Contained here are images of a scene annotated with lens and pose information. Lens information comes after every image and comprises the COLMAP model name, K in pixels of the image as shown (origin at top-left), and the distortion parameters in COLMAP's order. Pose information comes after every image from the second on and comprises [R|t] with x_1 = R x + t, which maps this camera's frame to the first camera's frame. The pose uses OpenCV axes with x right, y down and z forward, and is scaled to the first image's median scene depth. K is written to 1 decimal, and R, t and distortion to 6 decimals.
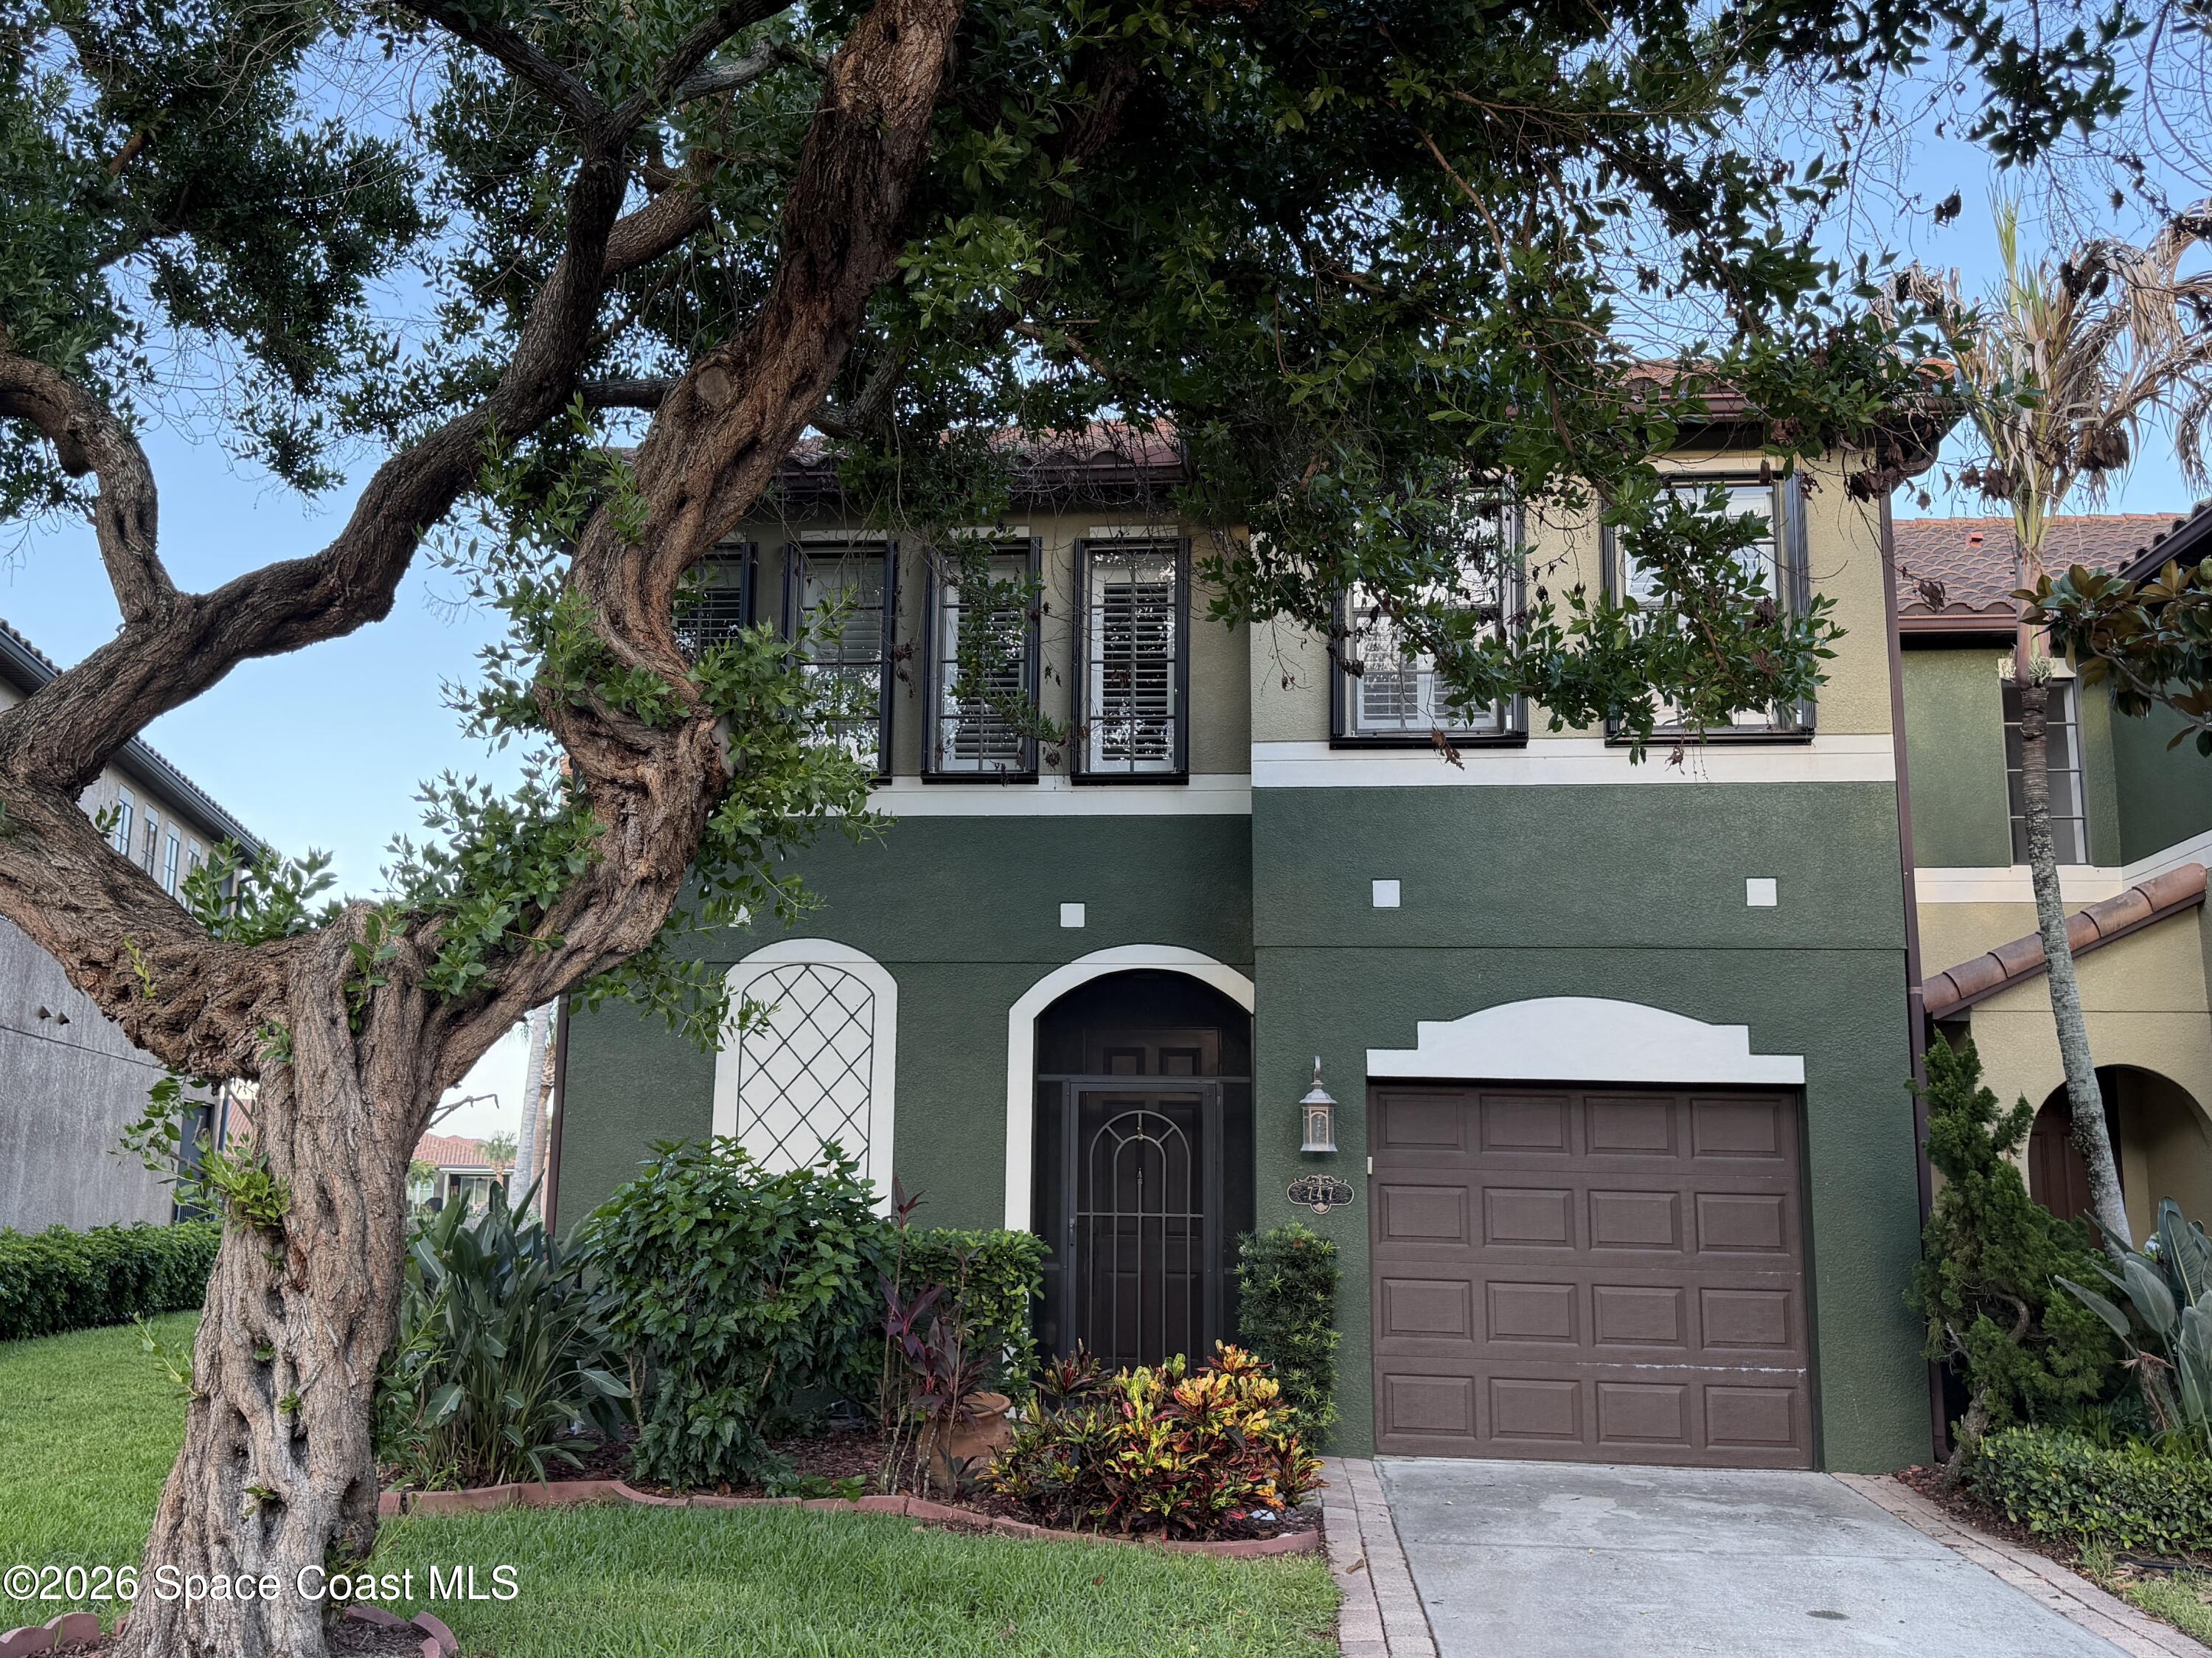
lens RADIAL K [[1543.0, 0, 1098.5], [0, 1543.0, 877.5], [0, 0, 1]] dist [0.084060, -0.106689]
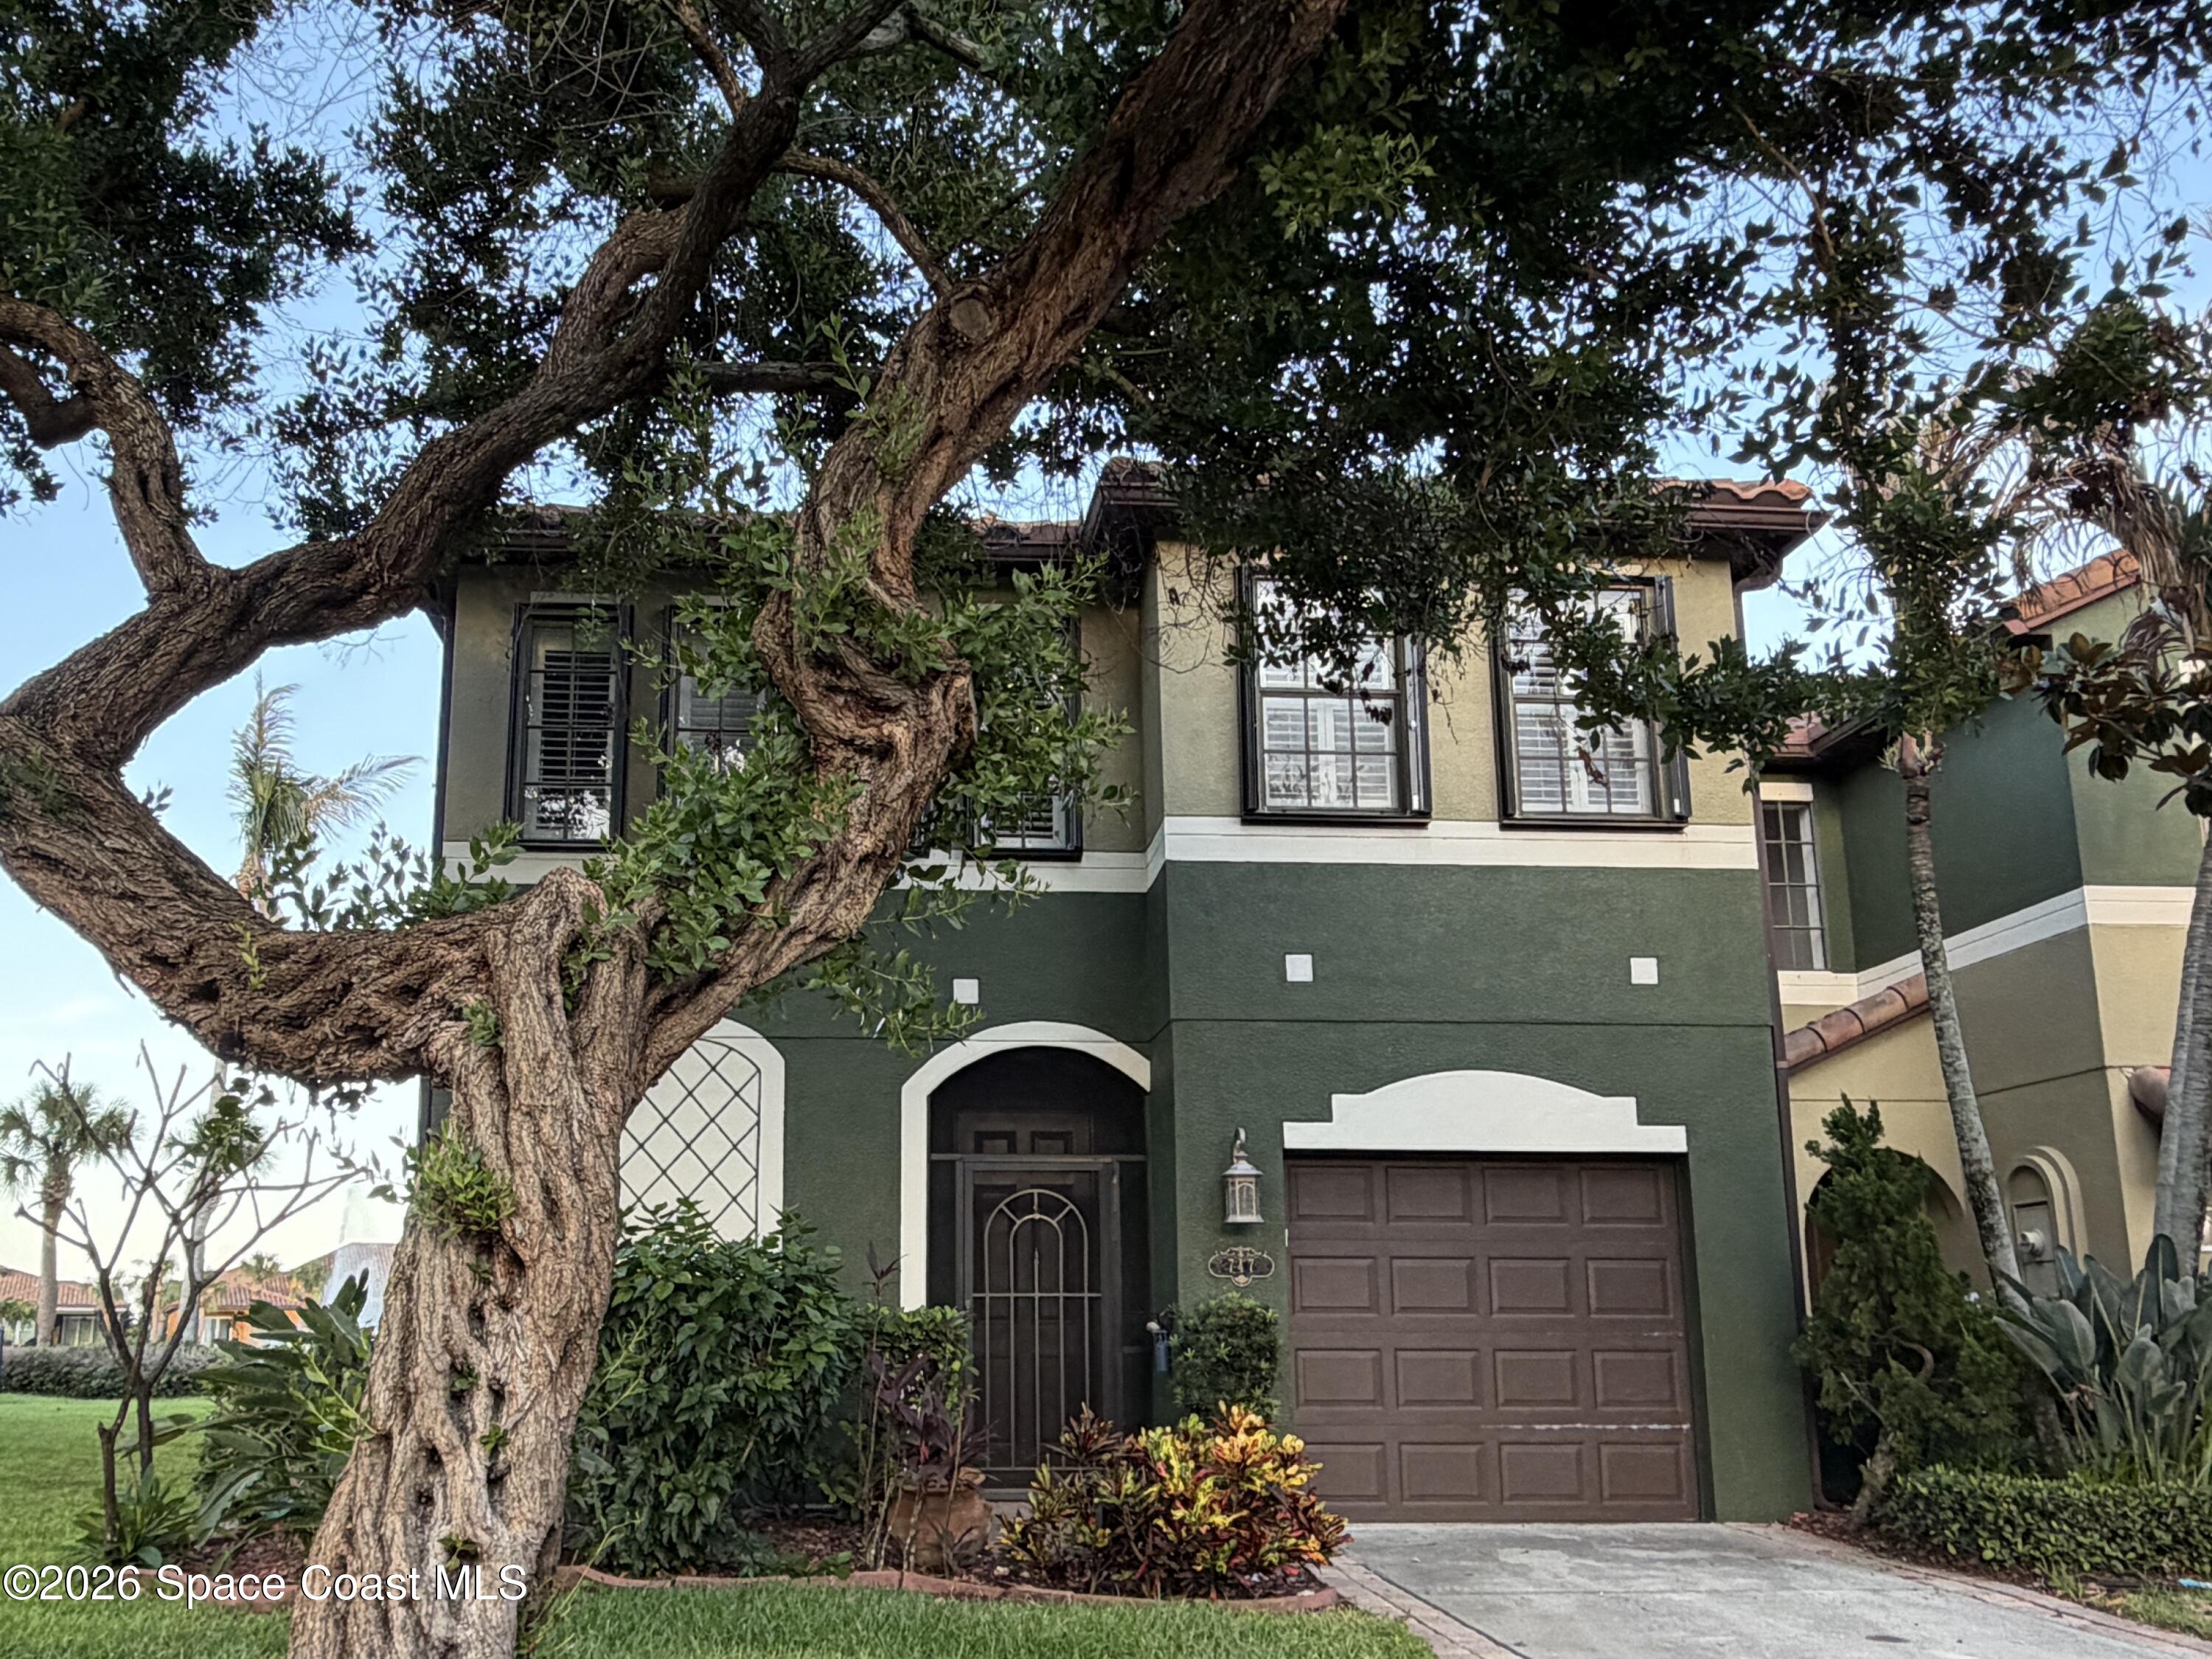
lens RADIAL K [[1535.8, 0, 1105.5], [0, 1535.8, 933.2], [0, 0, 1]] dist [-0.006381, -0.005446]
pose [[0.991456, 0.014931, 0.129584, -0.120391], [-0.011312, 0.999526, -0.028618, 0.031256], [-0.129950, 0.026908, 0.991155, 0.044255]]
